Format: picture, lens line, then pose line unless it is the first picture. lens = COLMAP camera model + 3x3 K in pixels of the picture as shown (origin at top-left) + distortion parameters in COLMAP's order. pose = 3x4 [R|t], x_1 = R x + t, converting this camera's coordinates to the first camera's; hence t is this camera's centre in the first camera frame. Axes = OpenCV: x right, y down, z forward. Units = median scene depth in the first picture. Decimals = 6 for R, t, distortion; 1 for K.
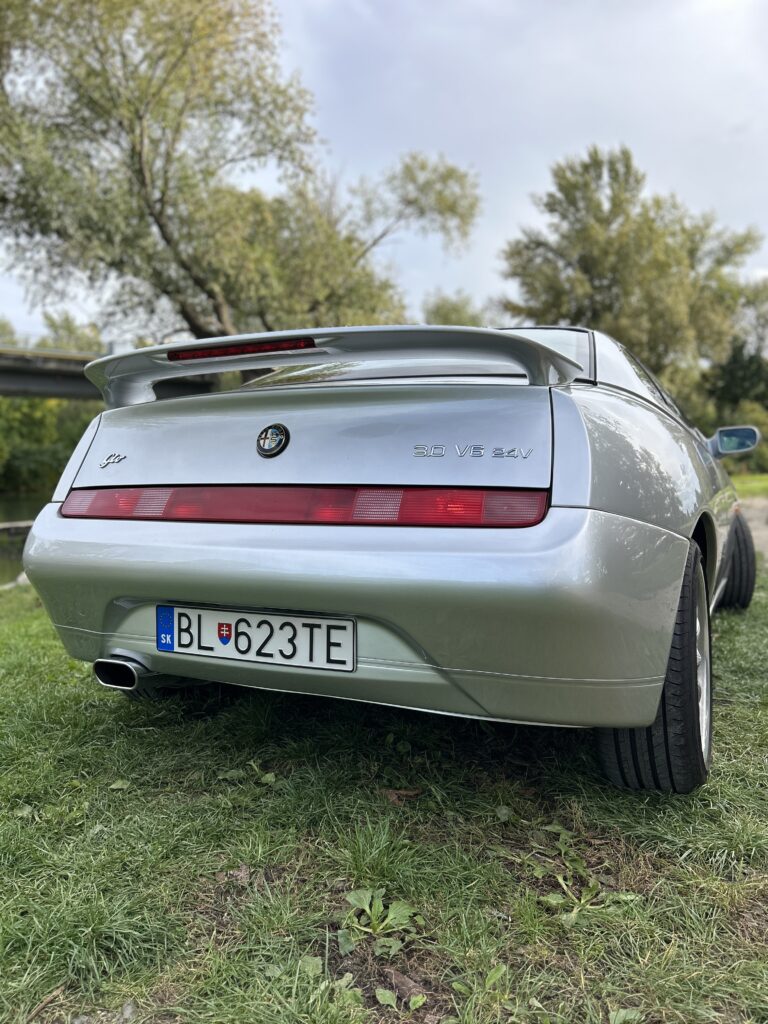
lens RADIAL K [[774.9, 0, 383.9], [0, 774.9, 513.1], [0, 0, 1]] dist [0.026148, -0.013103]
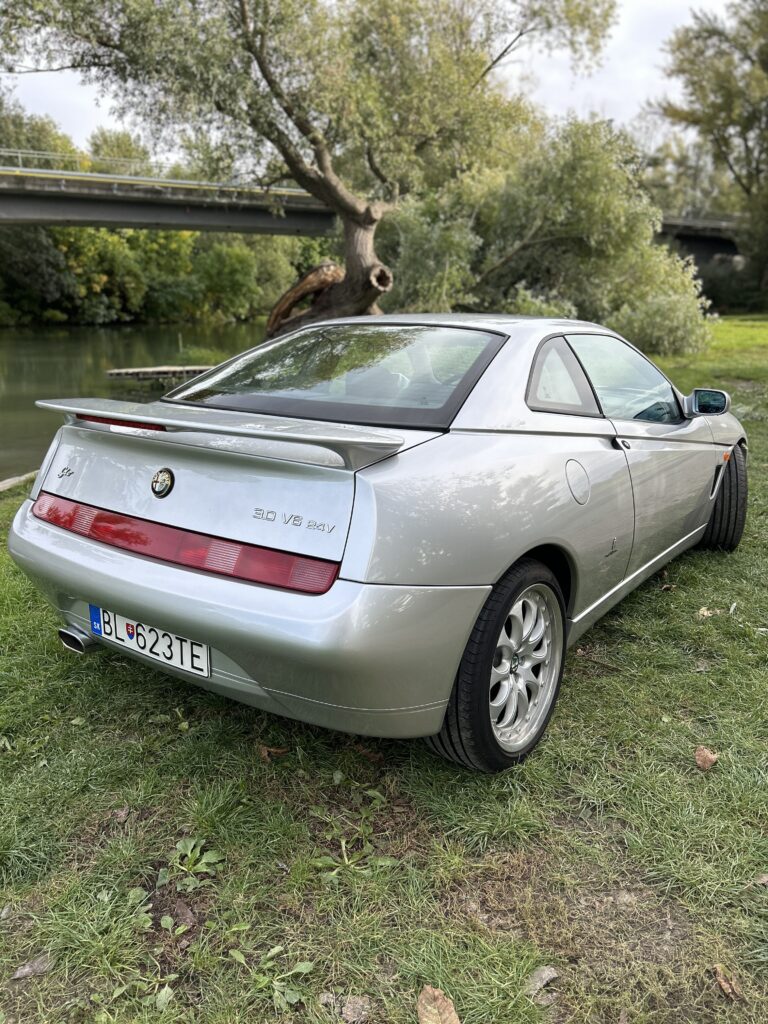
lens RADIAL K [[774.9, 0, 383.9], [0, 774.9, 513.1], [0, 0, 1]] dist [0.026148, -0.013103]
pose [[0.984632, 0.052925, -0.166429, 0.206064], [-0.015519, 0.975720, 0.218470, -0.161909], [0.173951, -0.212530, 0.961547, -0.069863]]
